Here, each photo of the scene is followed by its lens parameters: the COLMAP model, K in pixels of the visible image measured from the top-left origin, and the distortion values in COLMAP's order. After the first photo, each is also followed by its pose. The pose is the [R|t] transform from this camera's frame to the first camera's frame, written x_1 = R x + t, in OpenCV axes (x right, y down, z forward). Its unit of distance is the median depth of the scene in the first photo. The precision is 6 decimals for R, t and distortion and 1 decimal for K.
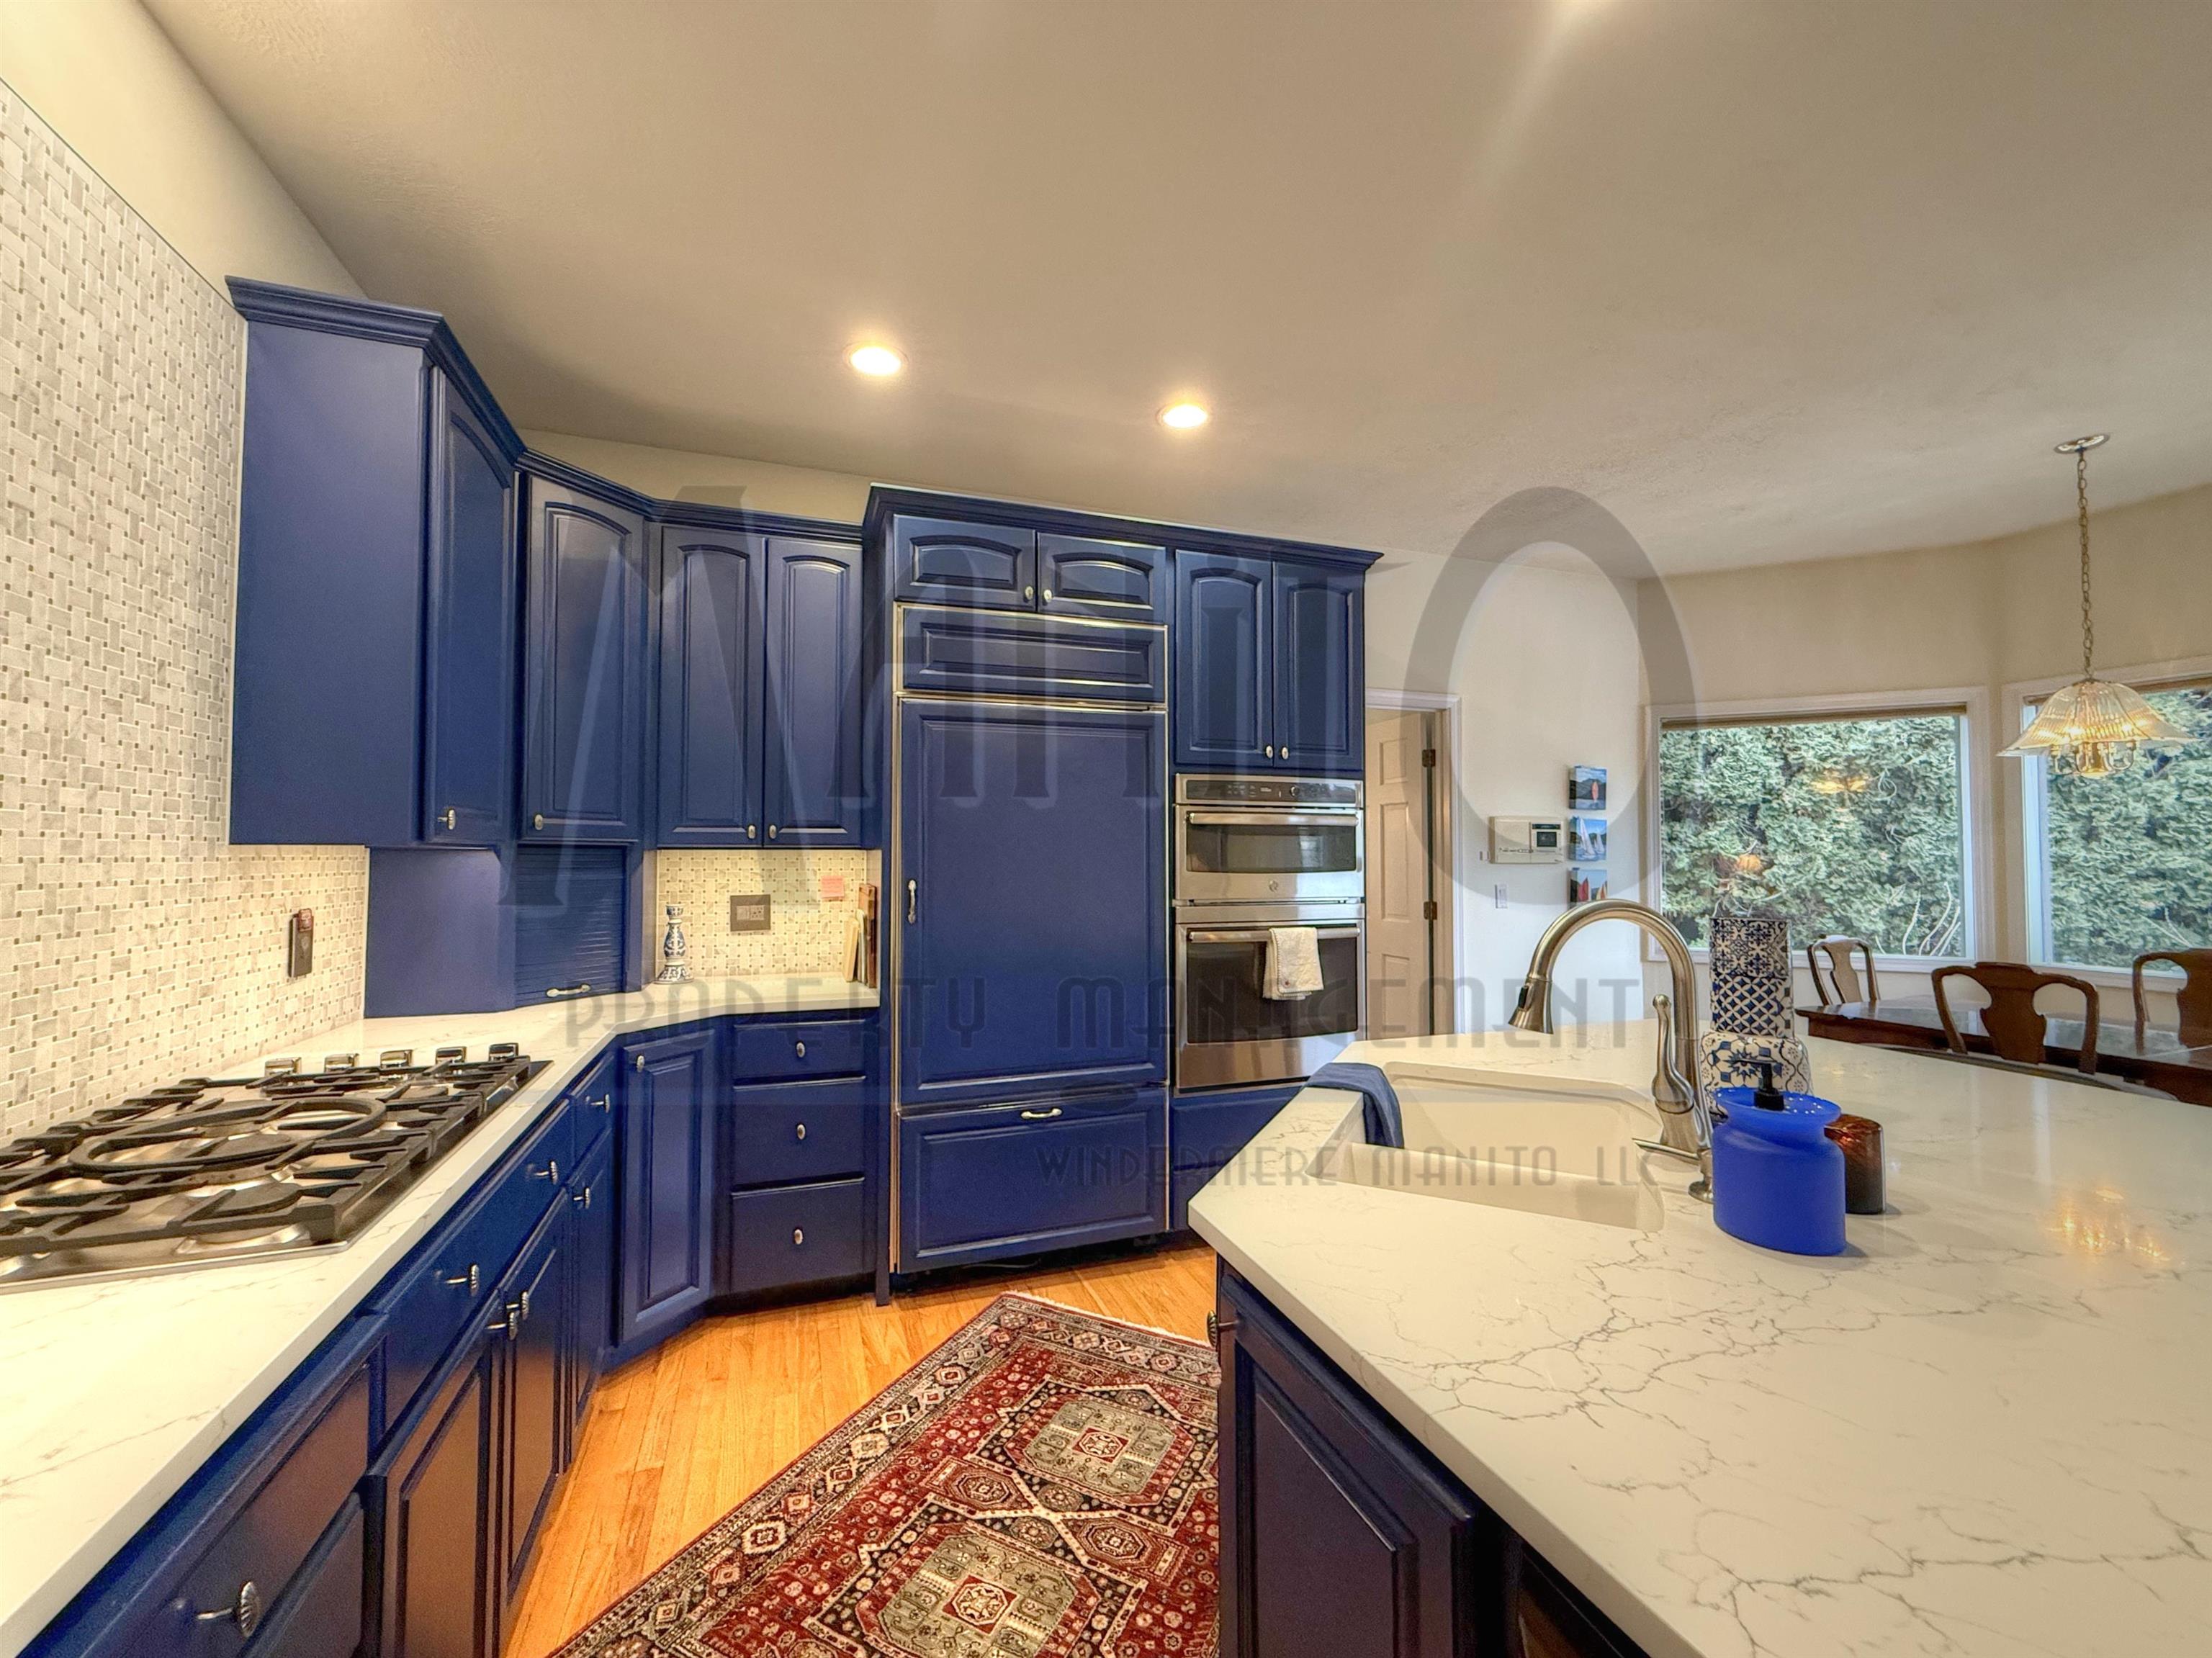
lens RADIAL K [[892.7, 0, 1106.0], [0, 892.7, 829.0], [0, 0, 1]] dist [-0.000109, -0.000091]
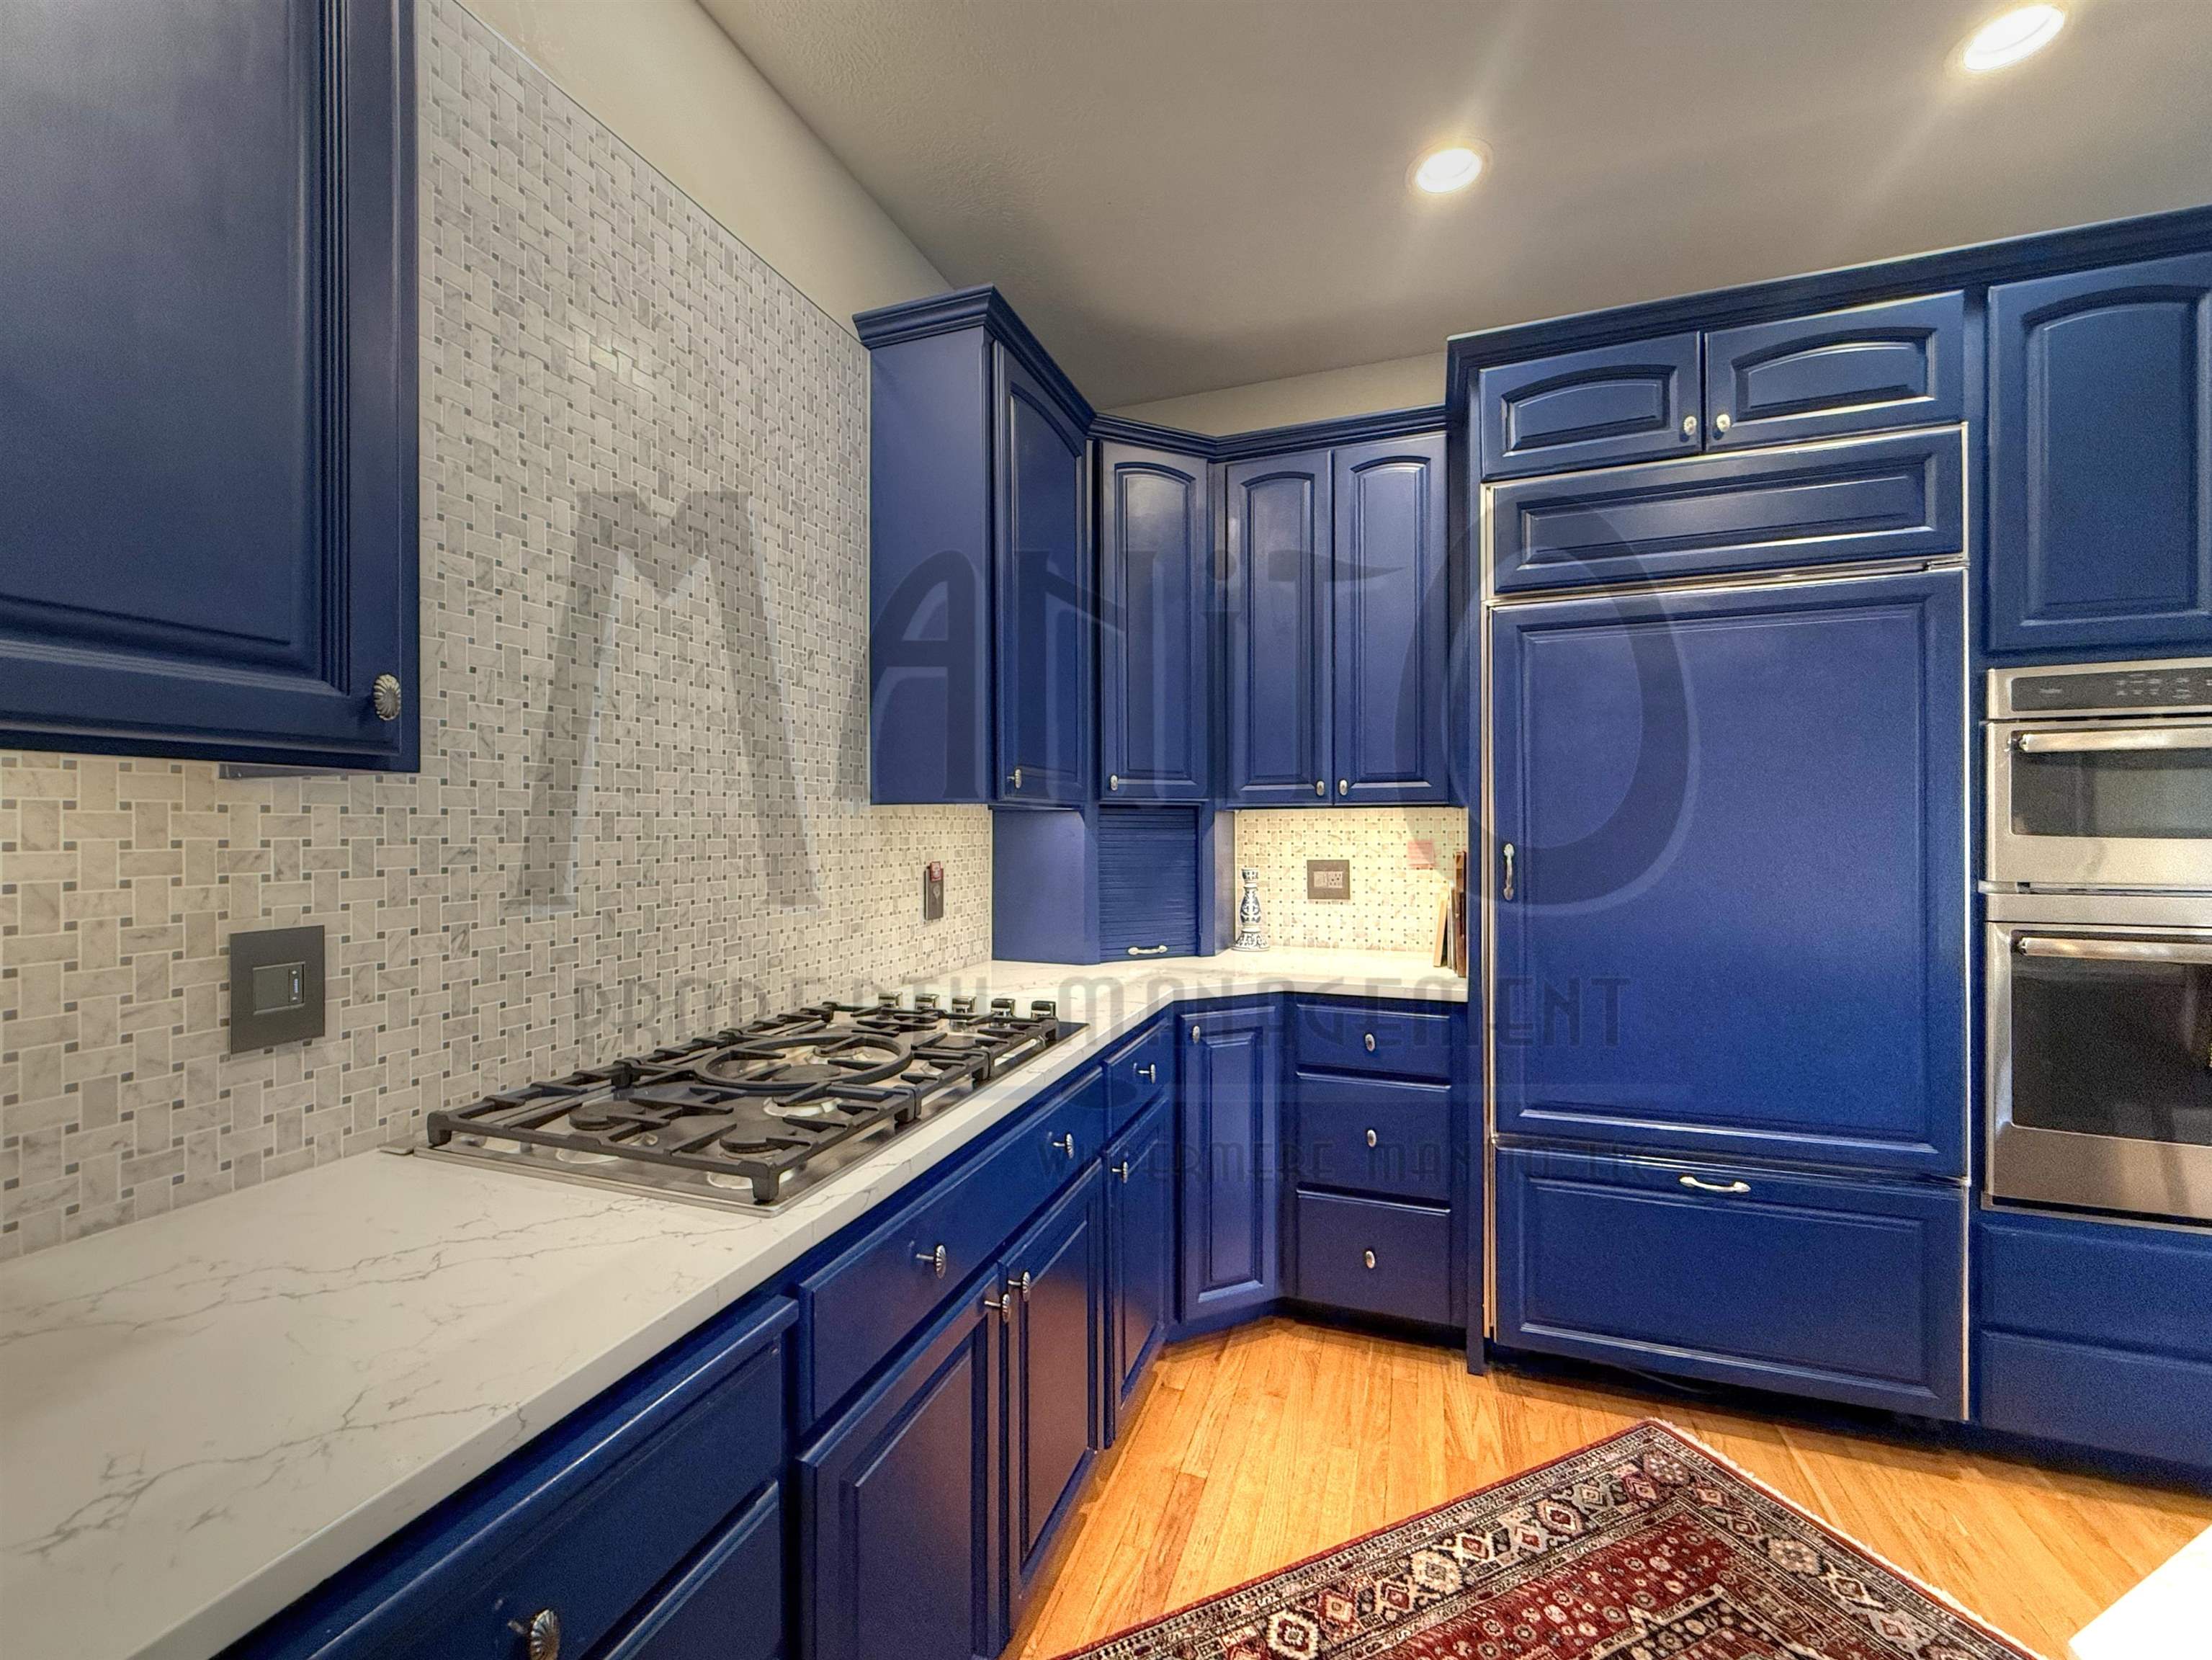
lens RADIAL K [[903.5, 0, 1097.5], [0, 903.5, 831.2], [0, 0, 1]] dist [-0.000978, -0.000359]
pose [[0.769952, -0.000099, -0.638102, 0.006797], [0.023165, 0.999345, 0.027796, 0.019193], [0.637682, -0.036183, 0.769450, 0.202435]]
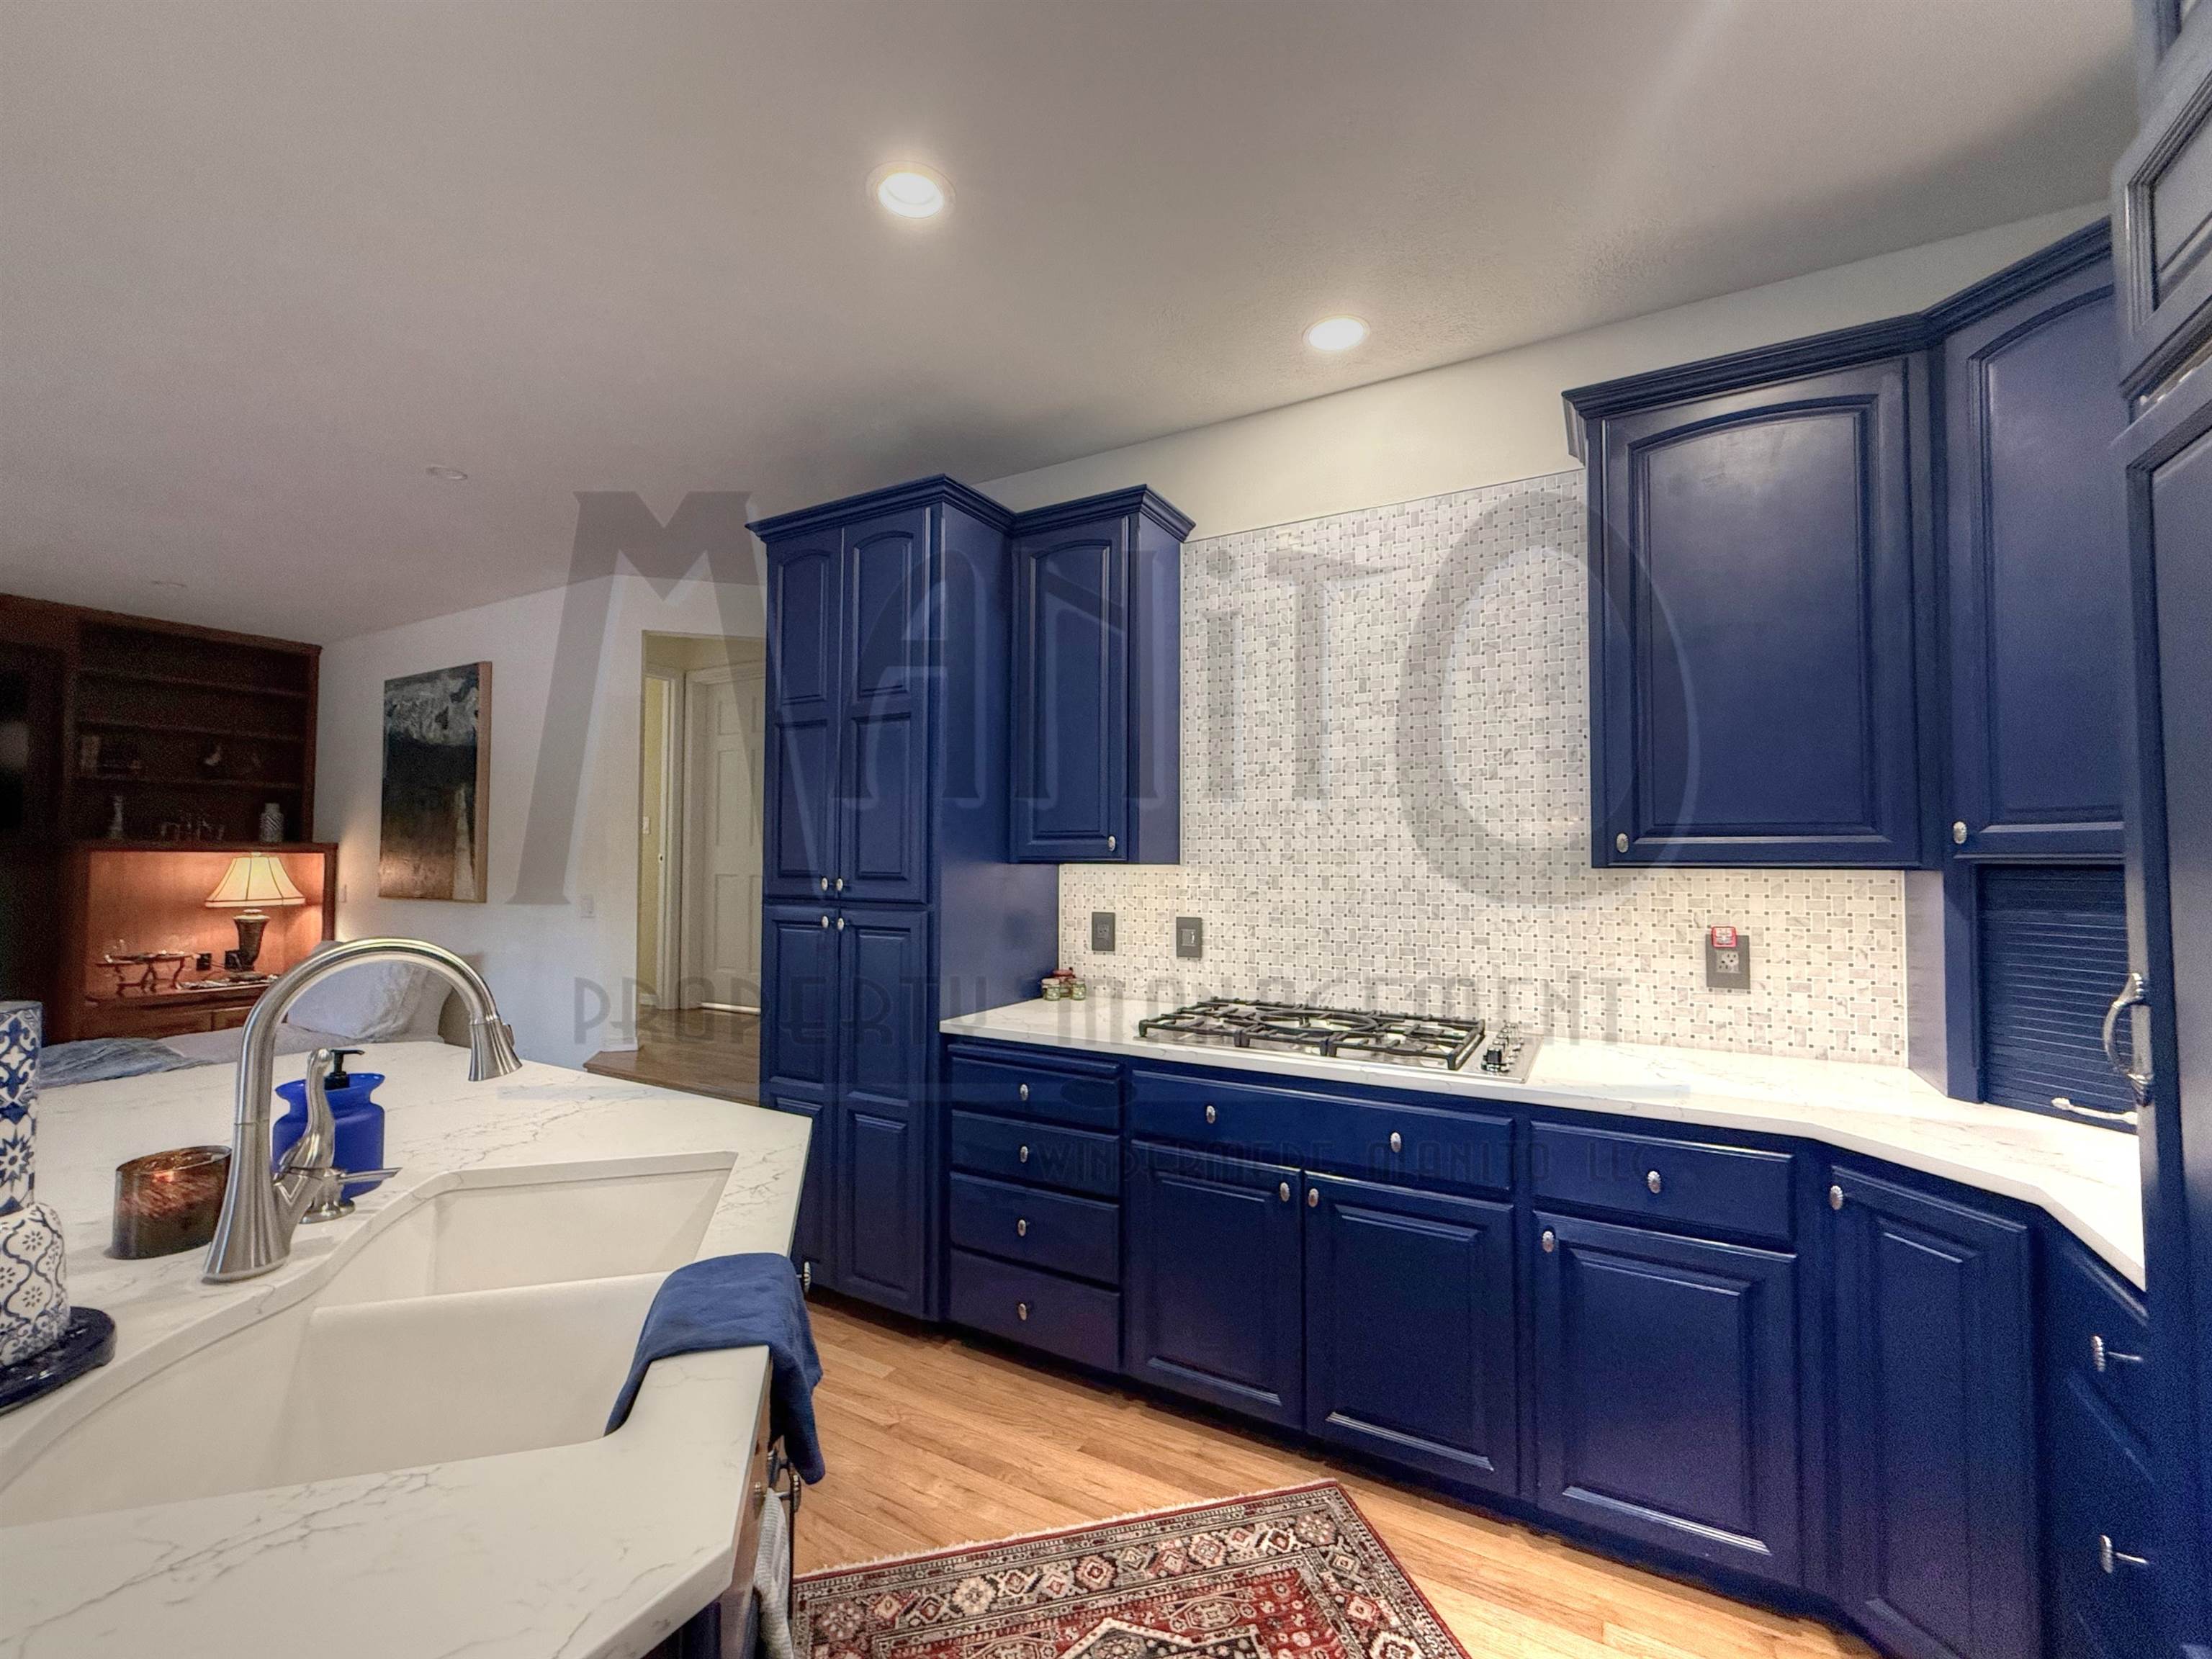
lens RADIAL K [[903.4, 0, 1097.5], [0, 903.4, 830.7], [0, 0, 1]] dist [-0.000978, -0.000359]
pose [[-0.755513, -0.026020, -0.654617, 0.331412], [0.016213, 0.998162, -0.058387, 0.021464], [0.654933, -0.054726, -0.753703, 1.133073]]
